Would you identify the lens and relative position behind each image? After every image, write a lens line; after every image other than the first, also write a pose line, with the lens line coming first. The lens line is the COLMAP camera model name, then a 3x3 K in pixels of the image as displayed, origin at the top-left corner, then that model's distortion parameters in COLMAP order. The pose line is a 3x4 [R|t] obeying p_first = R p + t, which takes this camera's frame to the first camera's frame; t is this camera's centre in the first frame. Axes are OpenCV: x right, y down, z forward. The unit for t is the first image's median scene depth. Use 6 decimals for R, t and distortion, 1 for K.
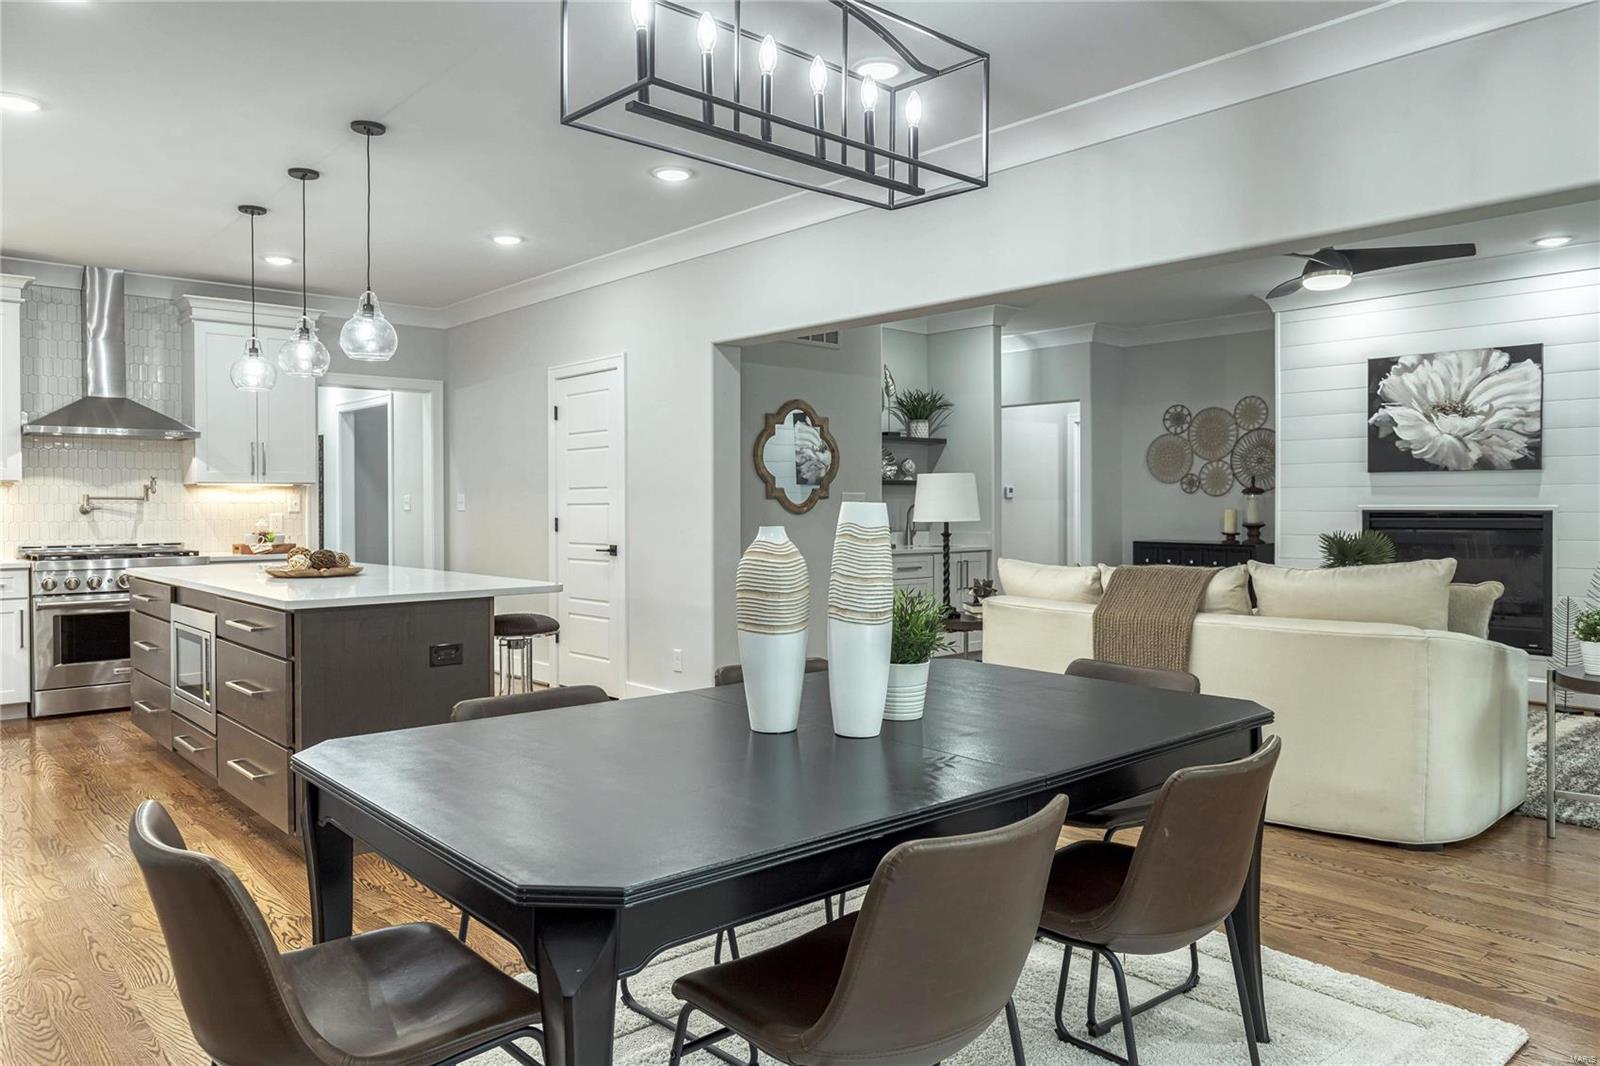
lens RADIAL K [[1112.6, 0, 811.1], [0, 1112.6, 507.1], [0, 0, 1]] dist [0.005458, 0.000444]
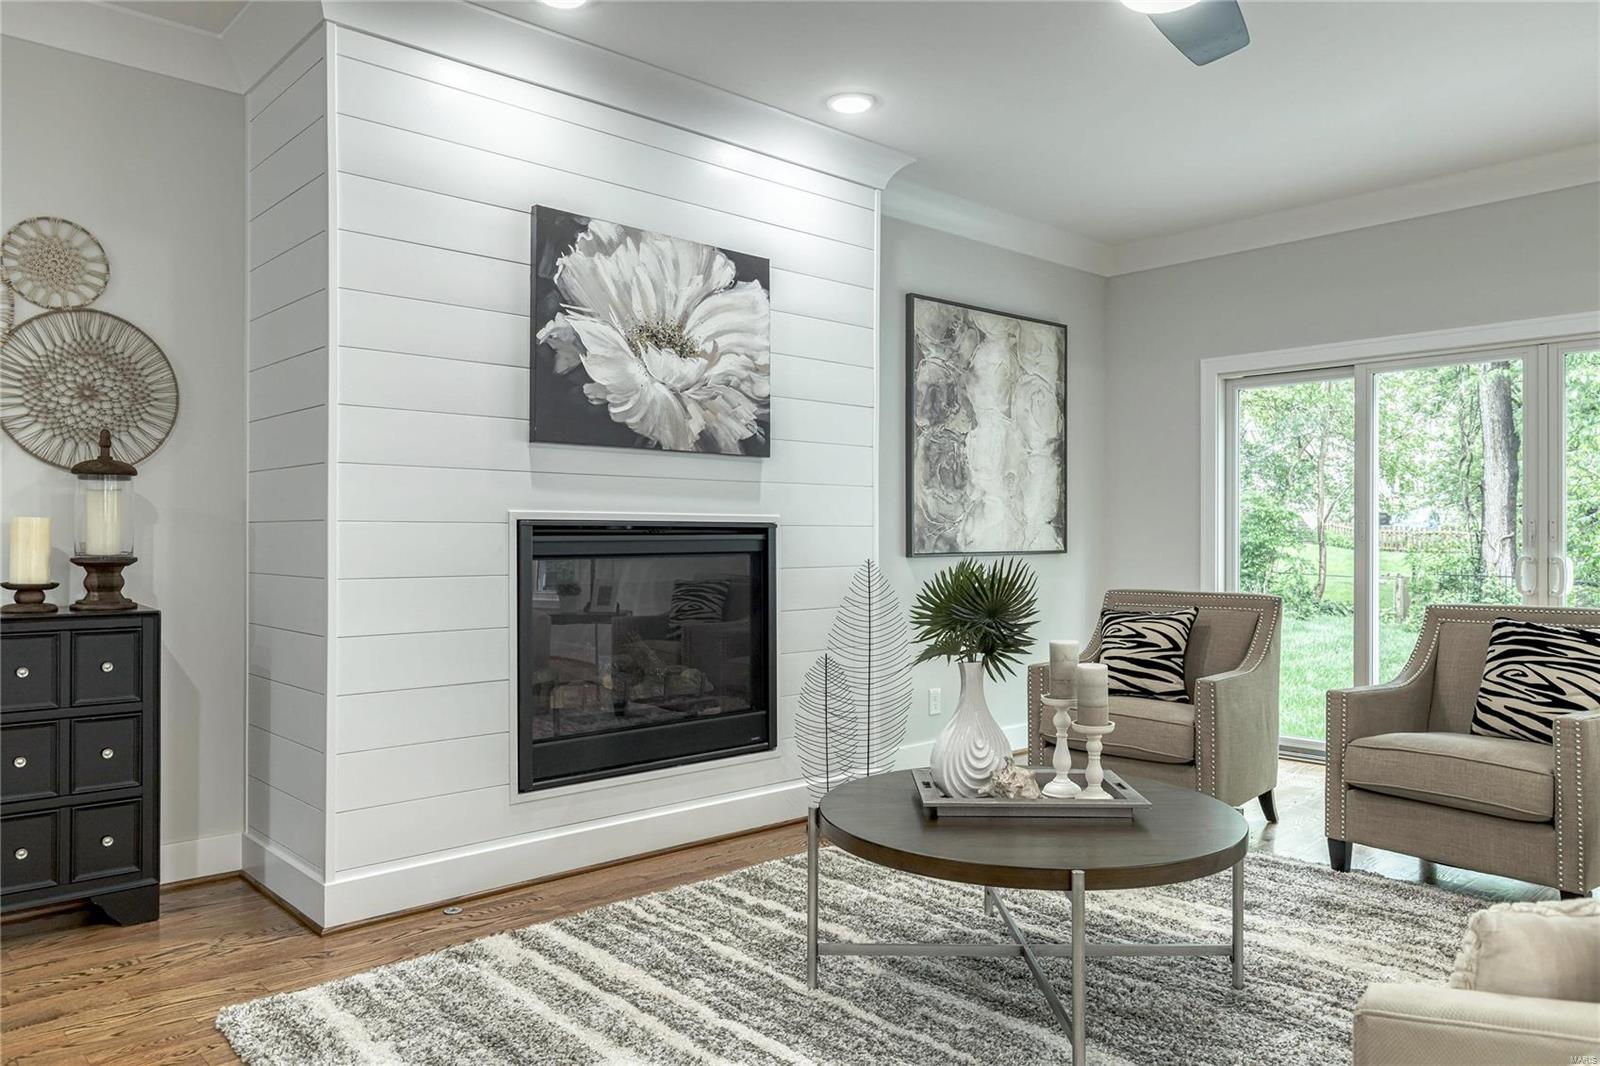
lens RADIAL K [[1102.3, 0, 800.0], [0, 1102.3, 533.0], [0, 0, 1]] dist [-0.003226, 0.000001]
pose [[-0.007449, 0.005982, 0.999954, 0.026283], [0.002701, 0.999979, -0.005962, 0.011790], [-0.999969, 0.002656, -0.007465, 0.923616]]
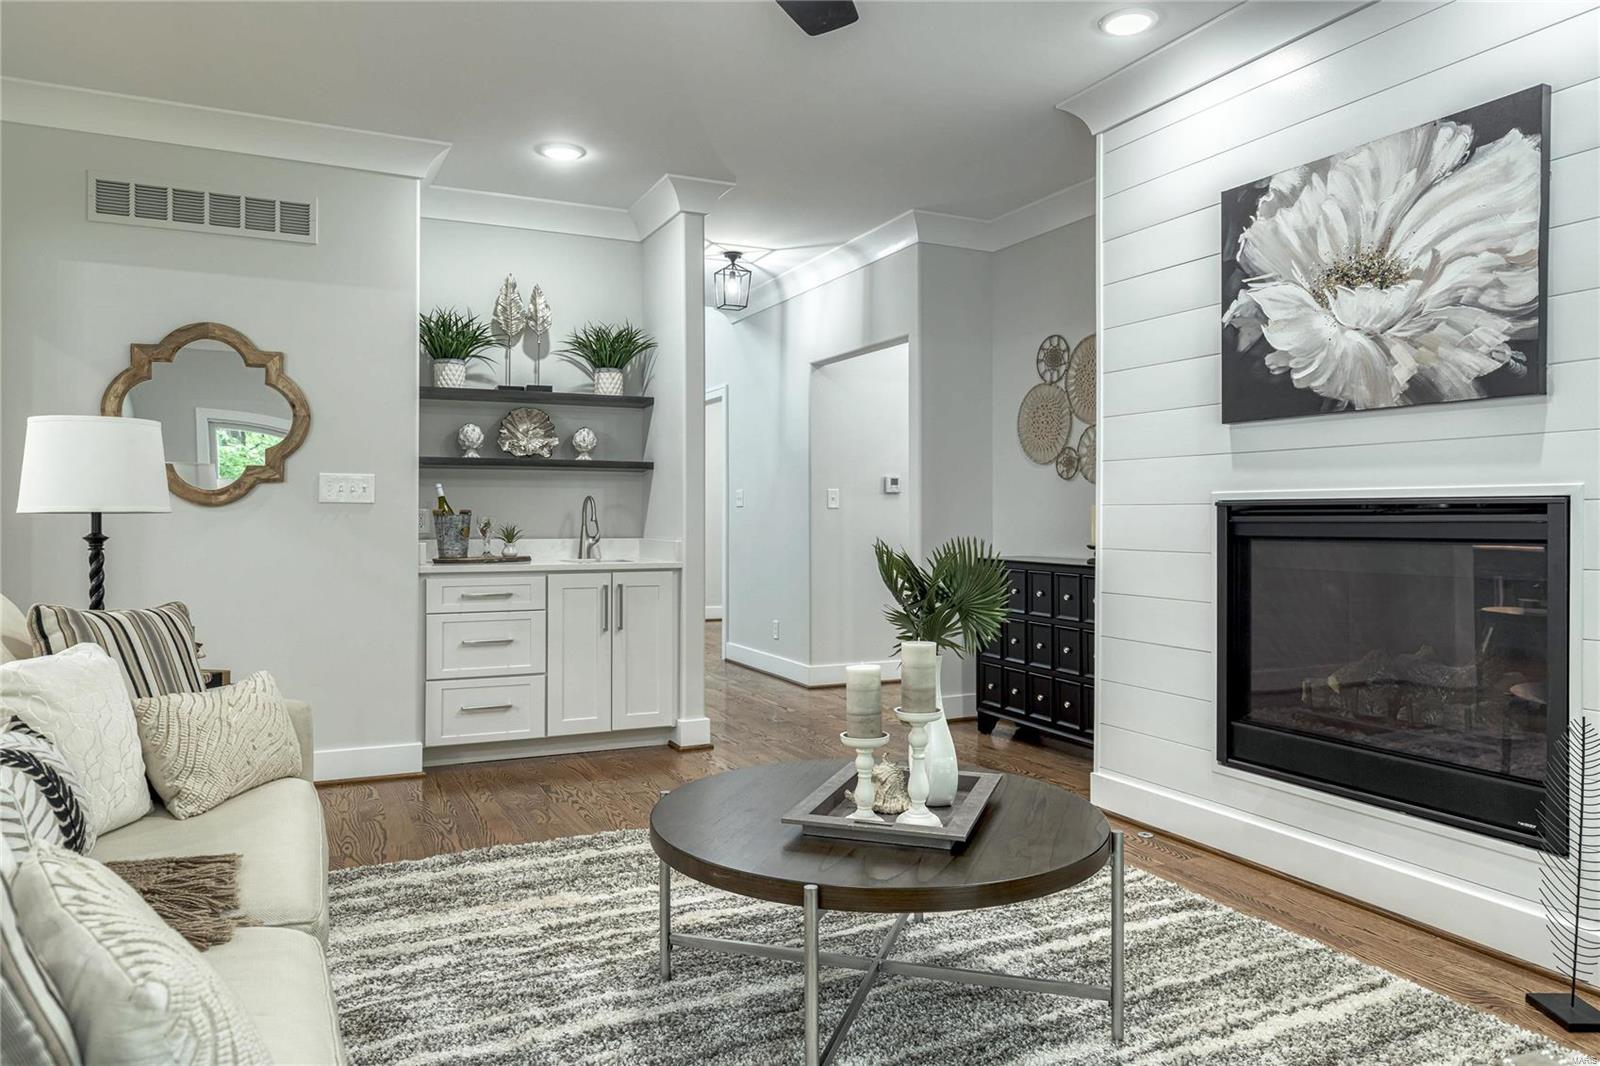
lens RADIAL K [[1078.5, 0, 805.3], [0, 1078.5, 512.5], [0, 0, 1]] dist [-0.001418, 0.001297]
pose [[0.957537, 0.002747, -0.288297, 0.478430], [-0.004320, 0.999979, -0.004820, 0.011333], [0.288278, 0.005861, 0.957529, 0.512150]]
